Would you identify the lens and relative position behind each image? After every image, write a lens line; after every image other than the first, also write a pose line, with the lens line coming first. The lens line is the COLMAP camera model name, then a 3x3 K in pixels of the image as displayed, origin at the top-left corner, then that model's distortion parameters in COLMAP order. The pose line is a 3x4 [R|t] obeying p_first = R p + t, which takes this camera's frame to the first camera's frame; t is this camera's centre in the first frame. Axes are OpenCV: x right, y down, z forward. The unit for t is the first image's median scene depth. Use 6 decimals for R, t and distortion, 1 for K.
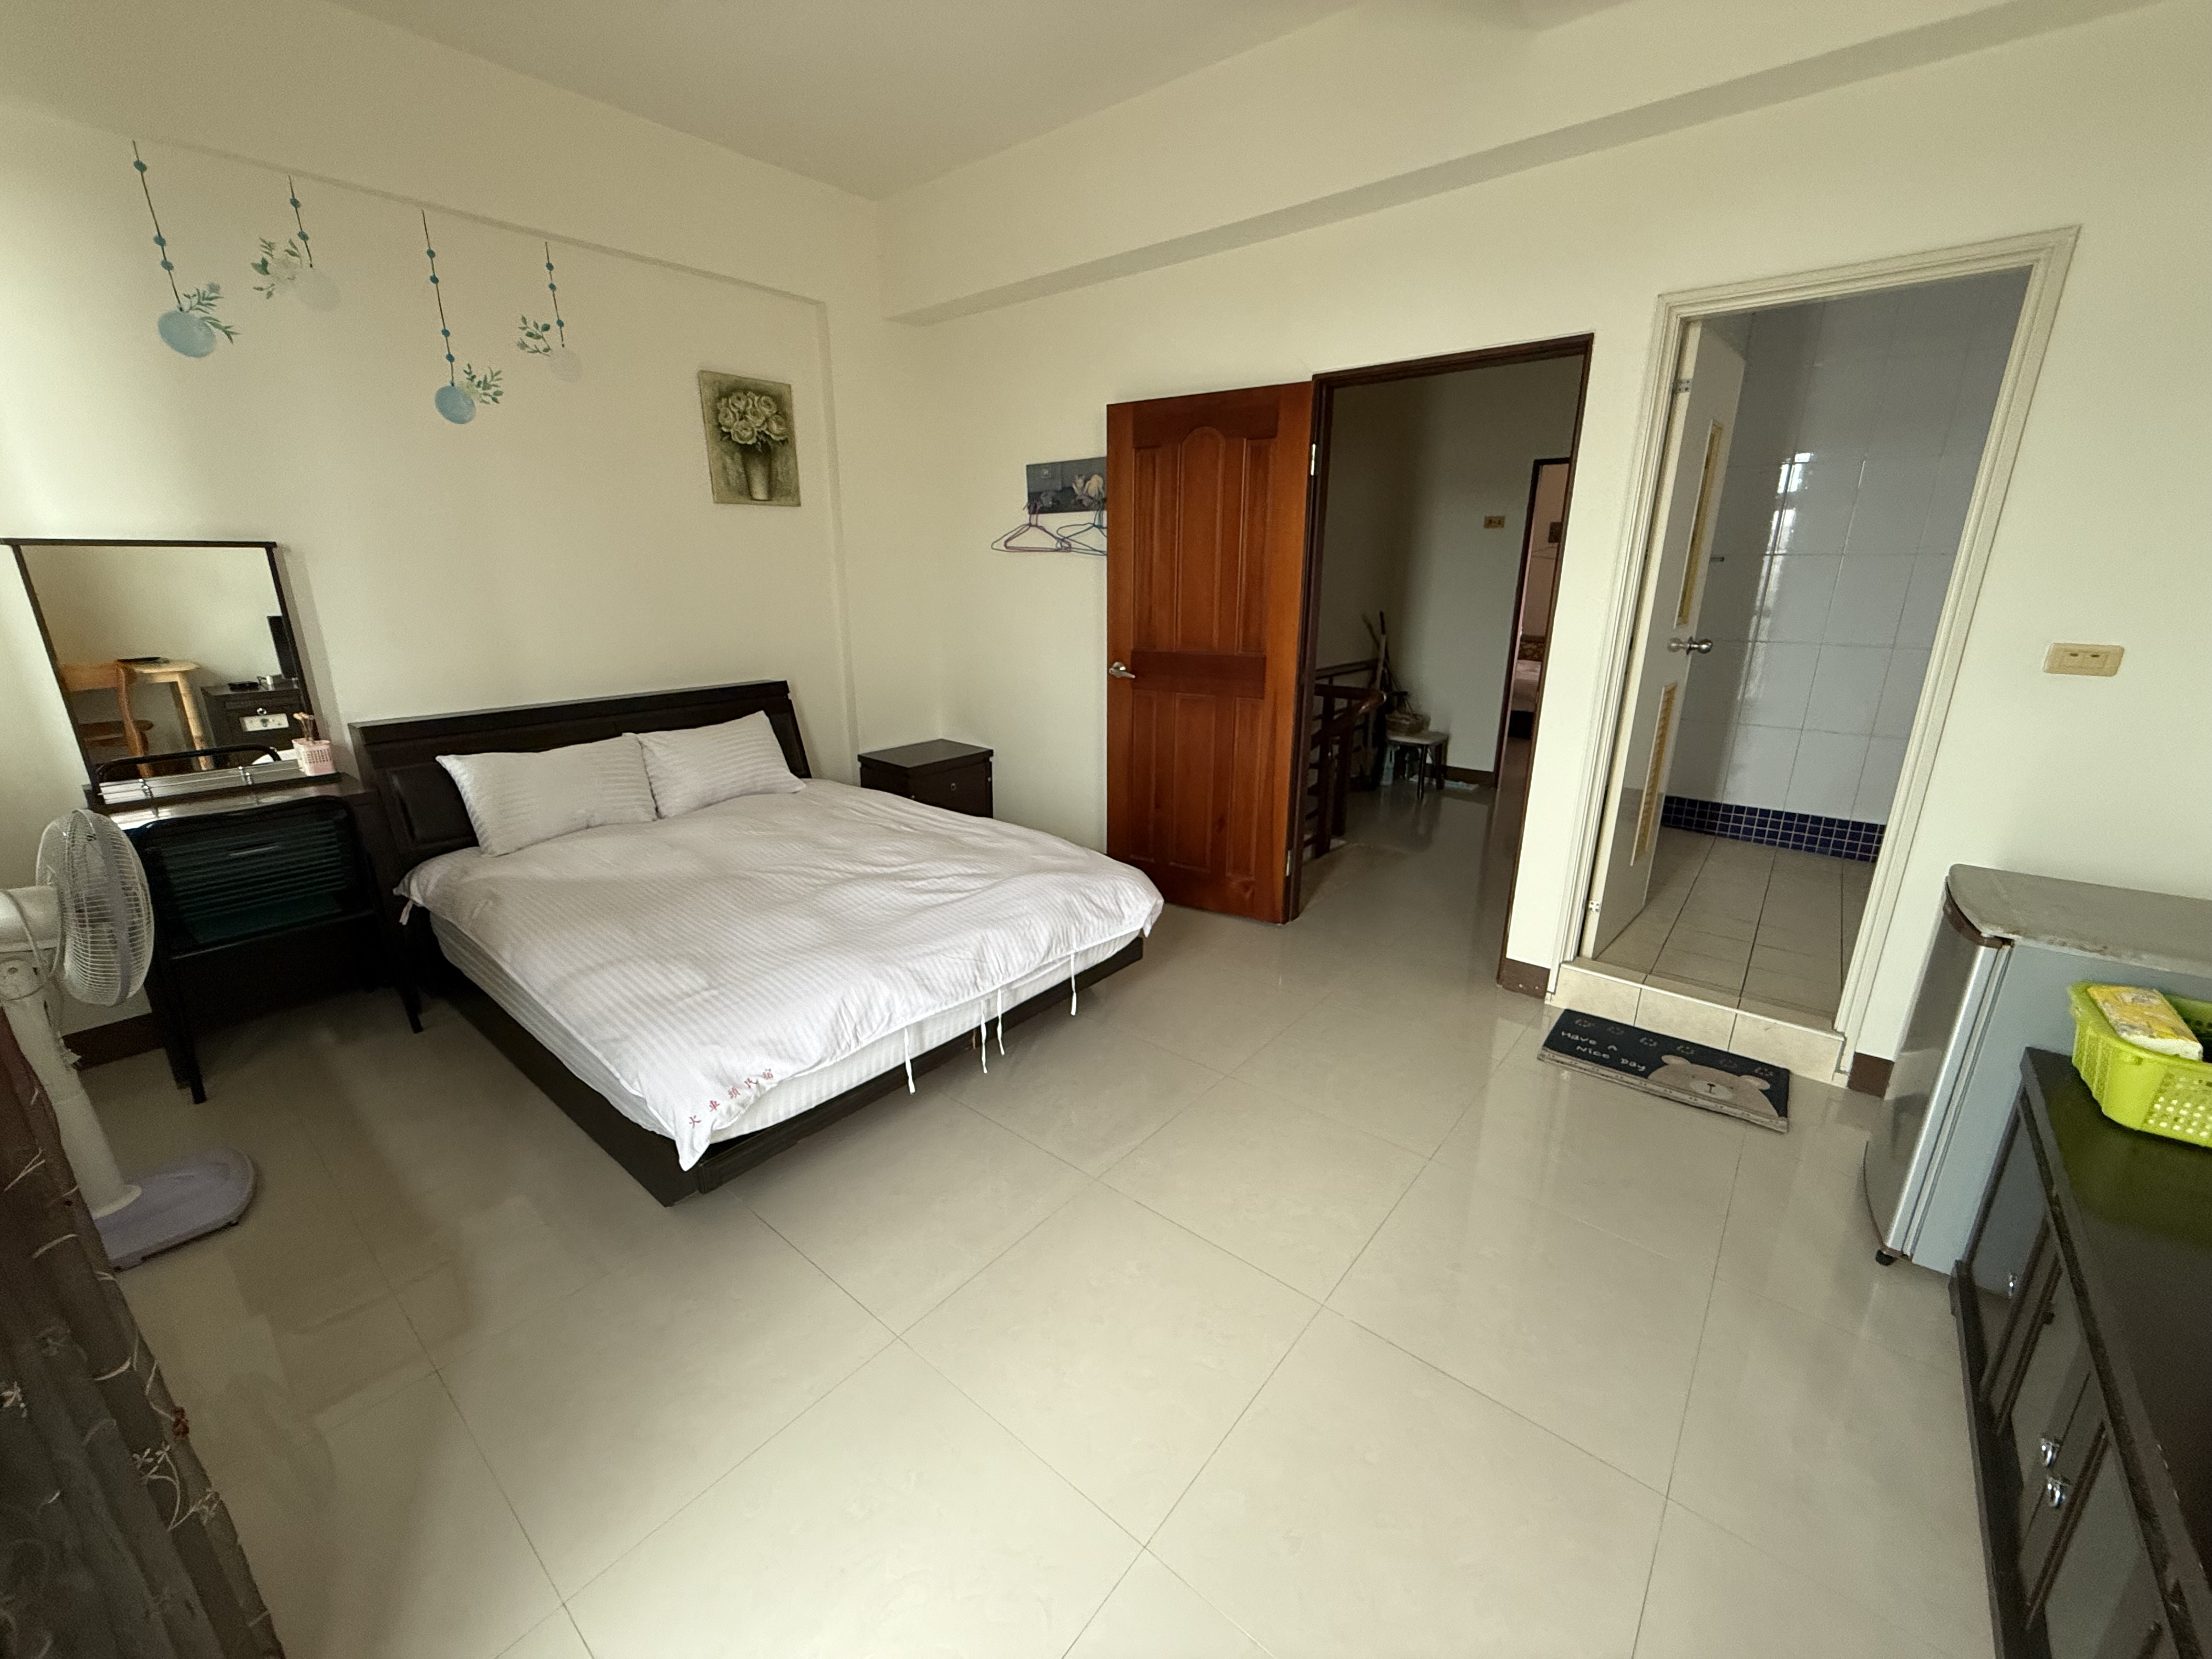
lens RADIAL K [[883.9, 0, 1106.0], [0, 883.9, 829.5], [0, 0, 1]] dist [0.000663, 0.000097]
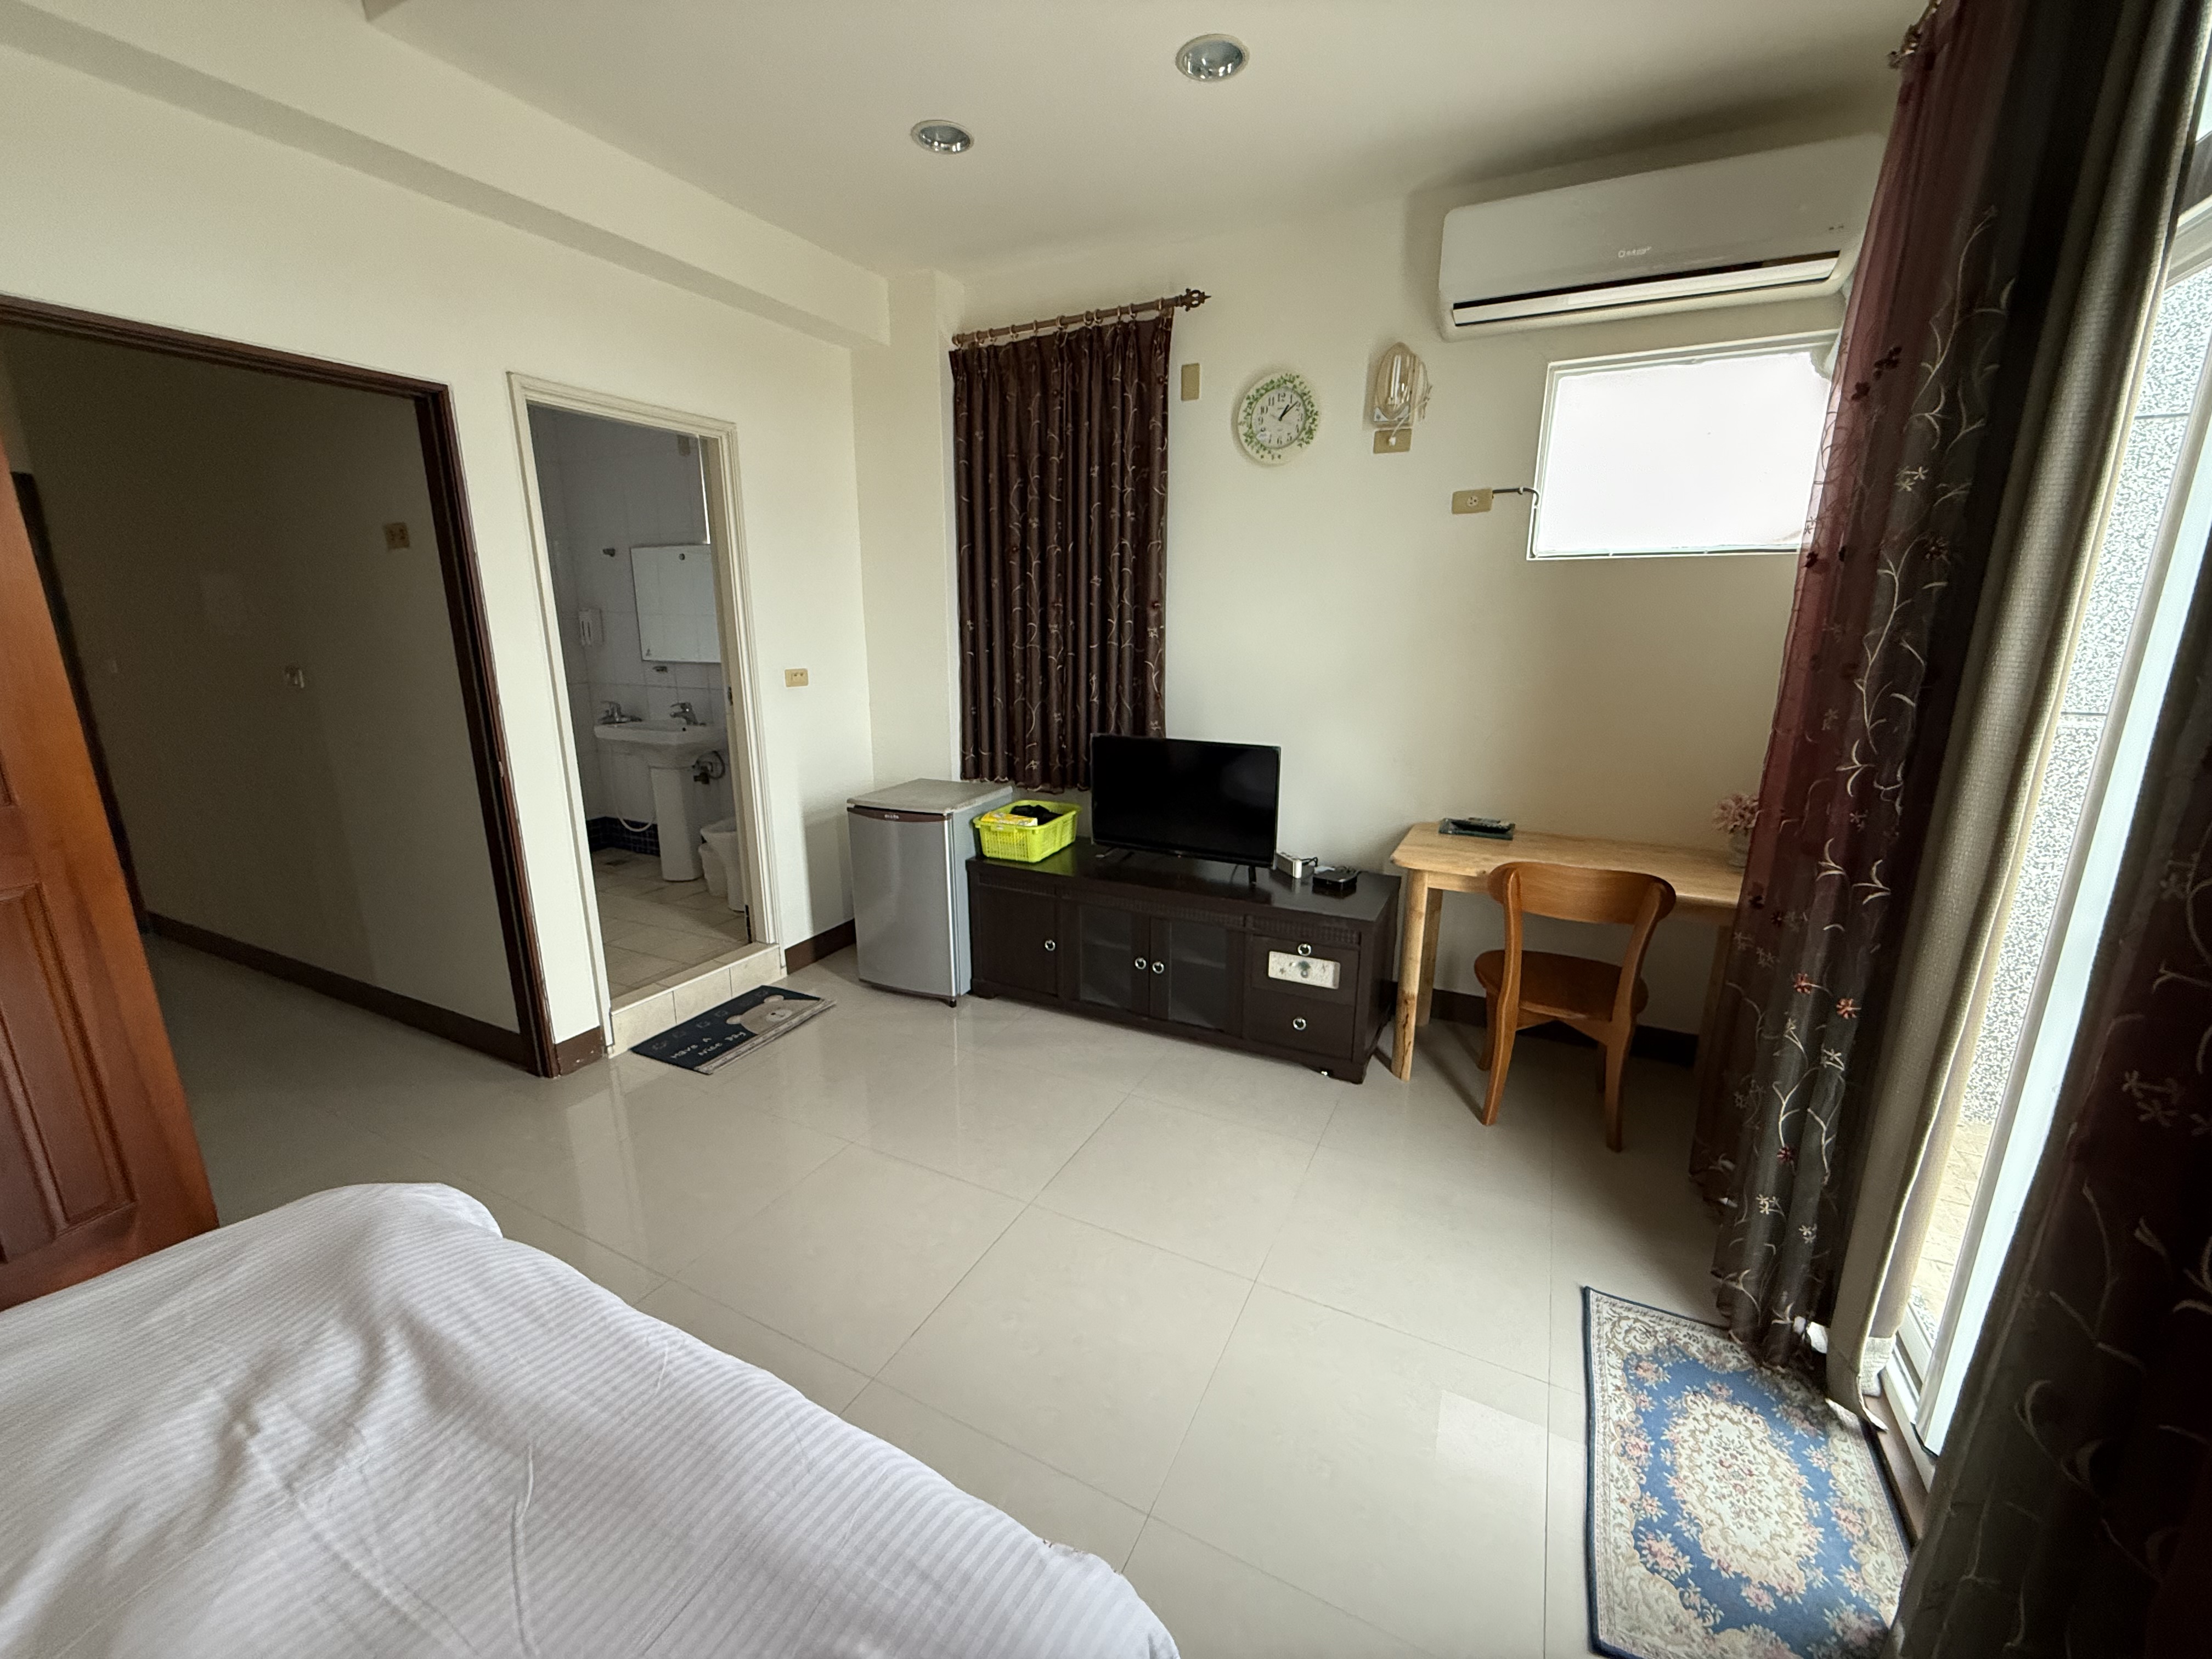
lens RADIAL K [[883.9, 0, 1106.0], [0, 883.9, 829.5], [0, 0, 1]] dist [0.000663, 0.000097]
pose [[-0.225864, -0.235479, 0.945270, -0.594992], [0.272825, 0.916223, 0.293432, -0.209306], [-0.935175, 0.324169, -0.142697, 0.619463]]
